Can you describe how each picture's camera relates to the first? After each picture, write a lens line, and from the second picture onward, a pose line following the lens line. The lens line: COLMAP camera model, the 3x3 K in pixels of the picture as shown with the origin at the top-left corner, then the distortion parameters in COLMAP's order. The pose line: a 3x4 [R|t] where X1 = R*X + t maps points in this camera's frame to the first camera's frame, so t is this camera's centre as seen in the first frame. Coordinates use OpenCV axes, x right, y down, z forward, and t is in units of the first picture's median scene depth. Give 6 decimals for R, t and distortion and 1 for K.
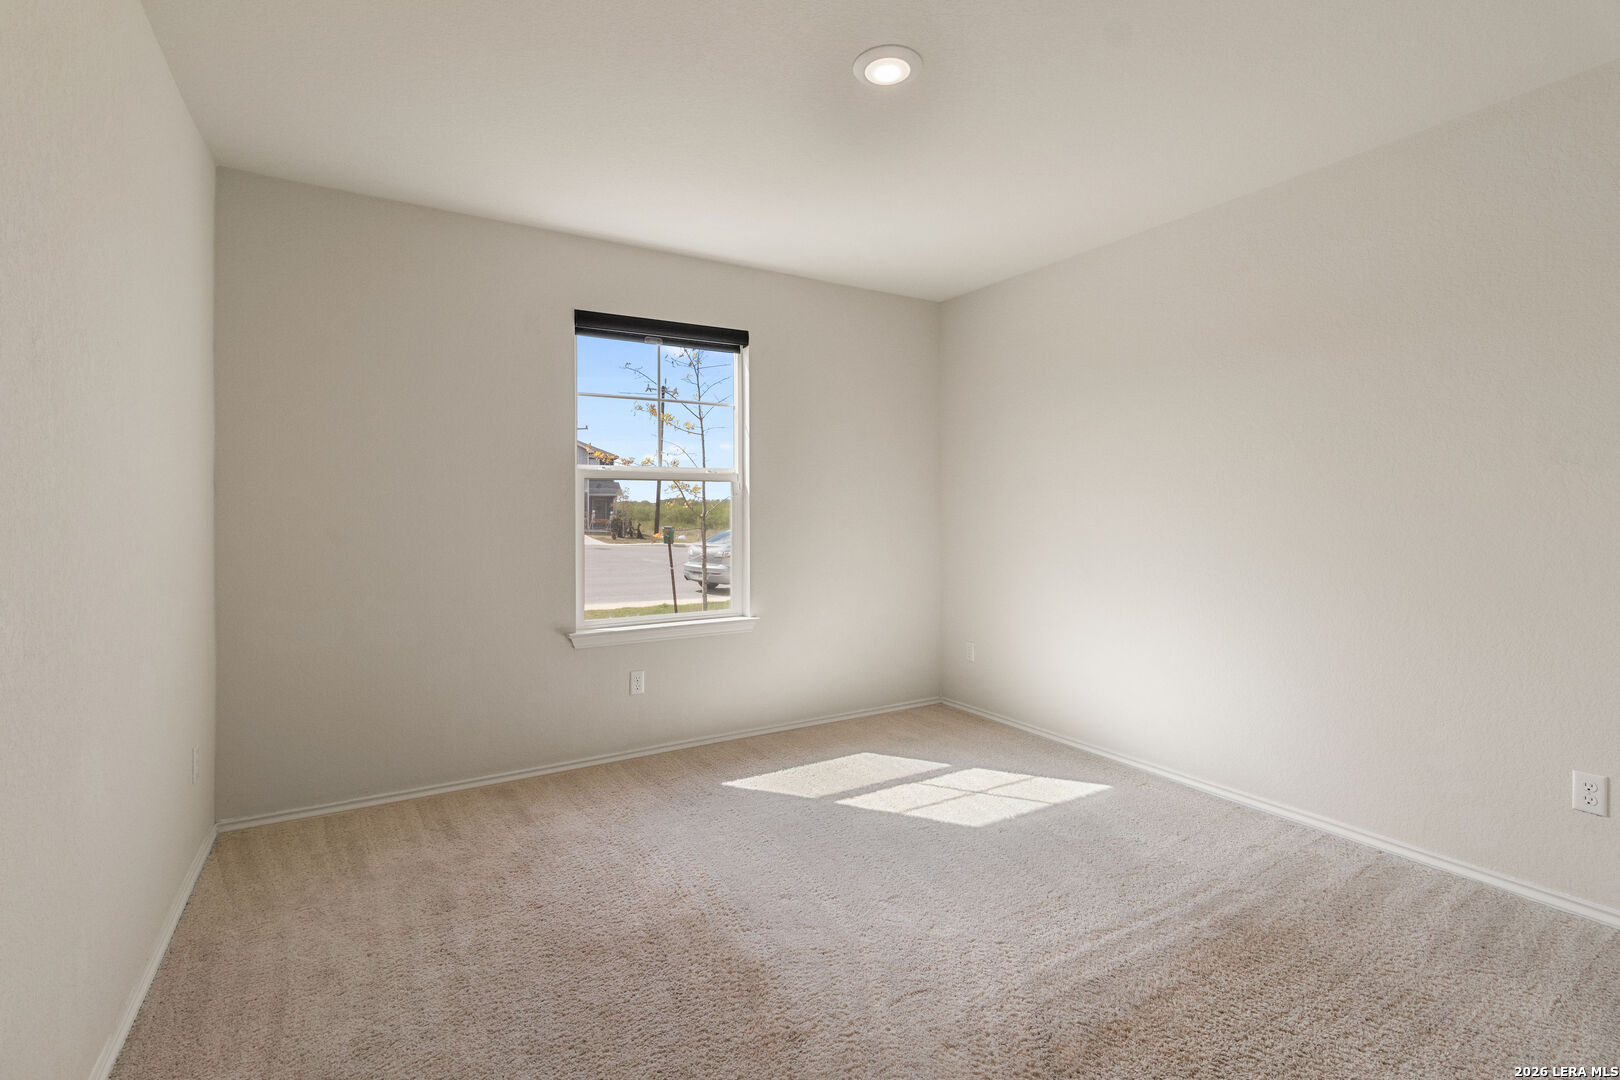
lens RADIAL K [[750.4, 0, 813.3], [0, 750.4, 520.1], [0, 0, 1]] dist [-0.001667, -0.000533]
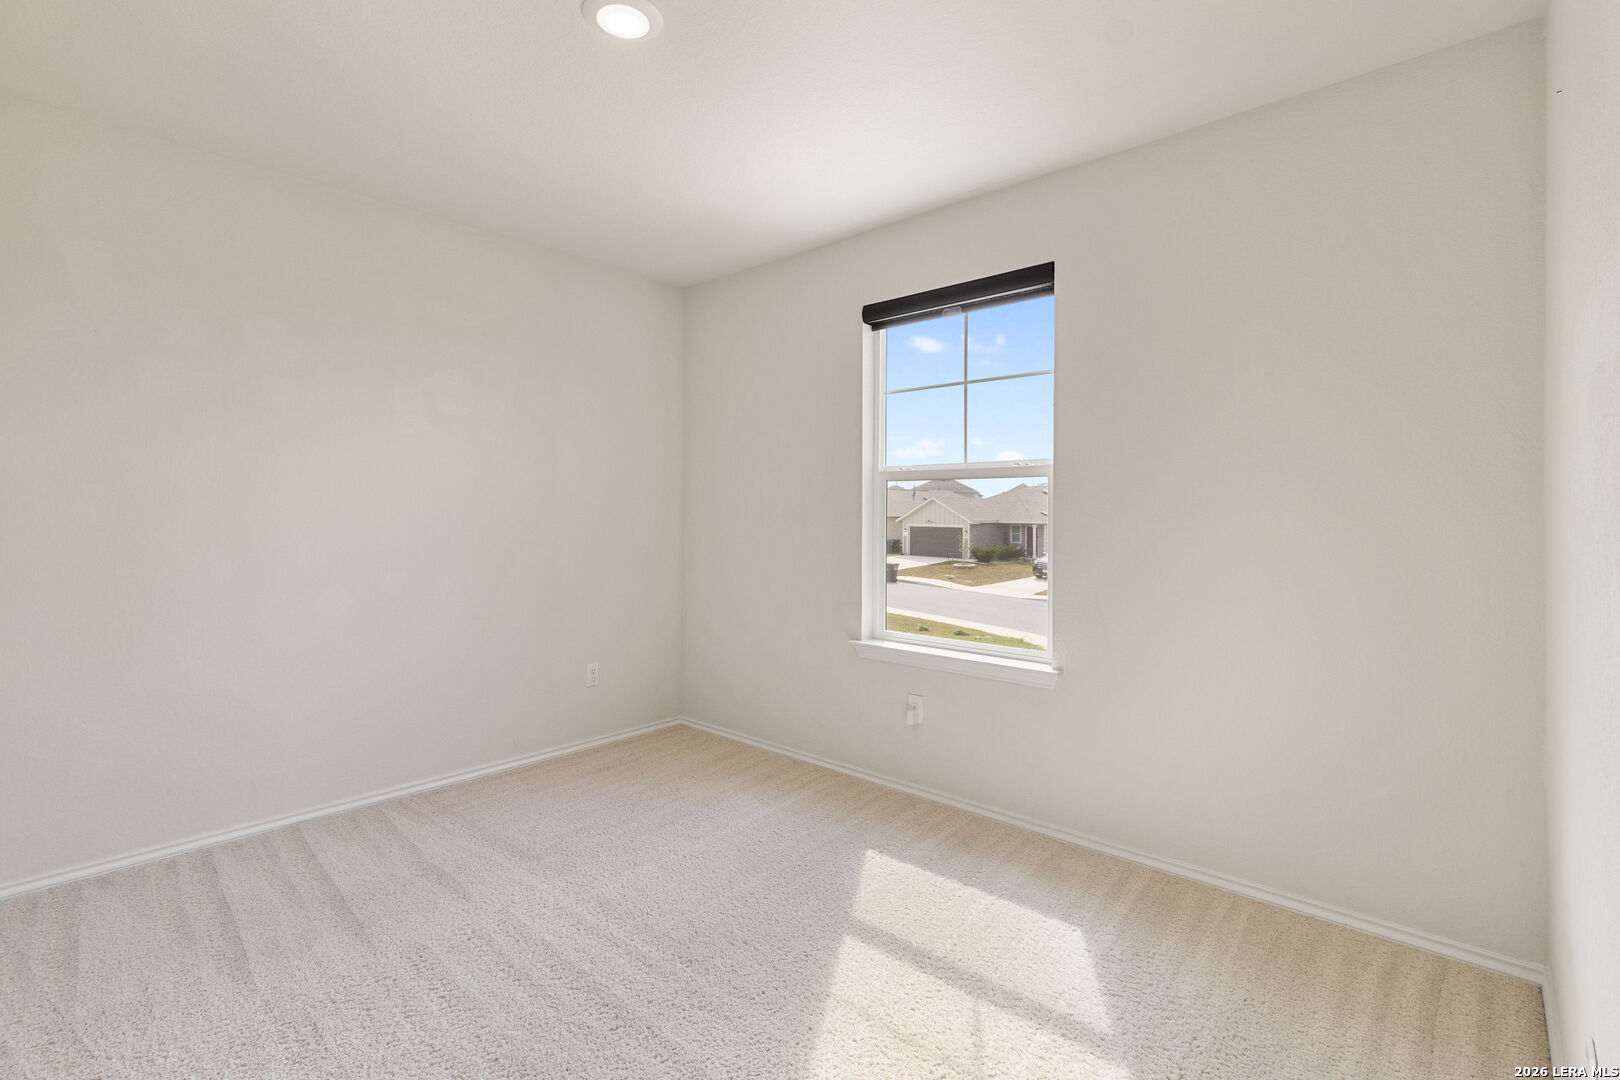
lens RADIAL K [[750.4, 0, 813.3], [0, 750.4, 520.1], [0, 0, 1]] dist [-0.001667, -0.000533]
pose [[0.282612, 0.015487, -0.959109, 0.576685], [-0.018518, 0.999771, 0.010687, -0.013907], [0.959055, 0.014740, 0.282835, 0.643206]]
